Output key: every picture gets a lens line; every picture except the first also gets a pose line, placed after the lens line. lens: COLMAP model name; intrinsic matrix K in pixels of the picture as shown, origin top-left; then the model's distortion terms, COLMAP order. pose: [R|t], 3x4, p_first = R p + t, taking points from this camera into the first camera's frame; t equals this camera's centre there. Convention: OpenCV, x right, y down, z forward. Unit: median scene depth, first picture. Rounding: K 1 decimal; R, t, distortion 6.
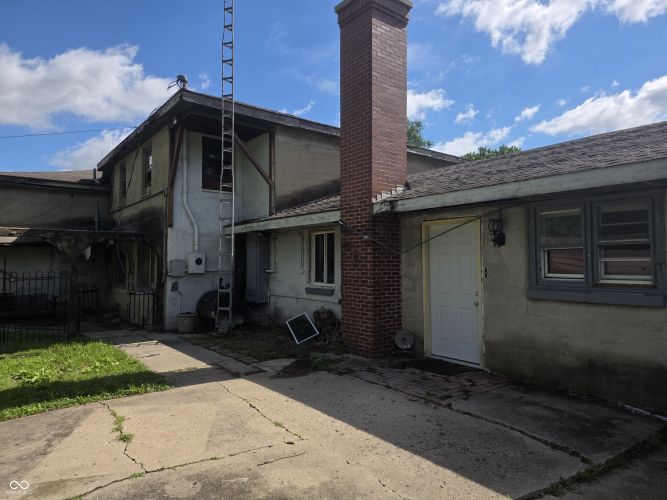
lens RADIAL K [[445.2, 0, 334.2], [0, 445.2, 250.1], [0, 0, 1]] dist [0.006014, 0.000401]
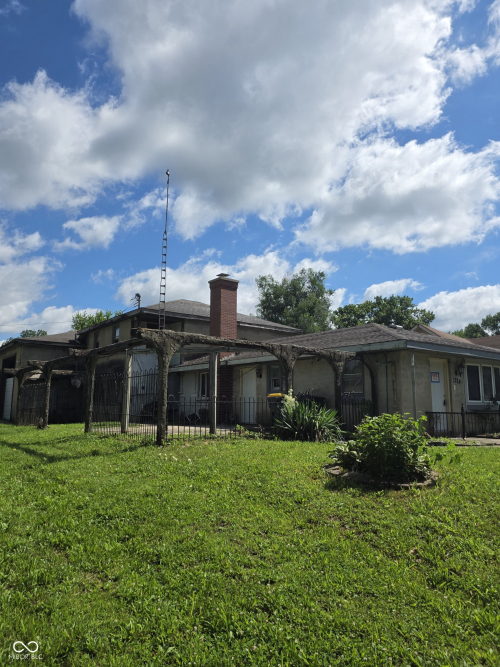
lens RADIAL K [[466.7, 0, 250.9], [0, 466.7, 331.7], [0, 0, 1]] dist [0.003438, 0.000414]
pose [[0.999988, 0.004626, -0.001721, 0.179547], [-0.004809, 0.991628, -0.129042, 0.047171], [0.001109, 0.129048, 0.991638, -1.127764]]
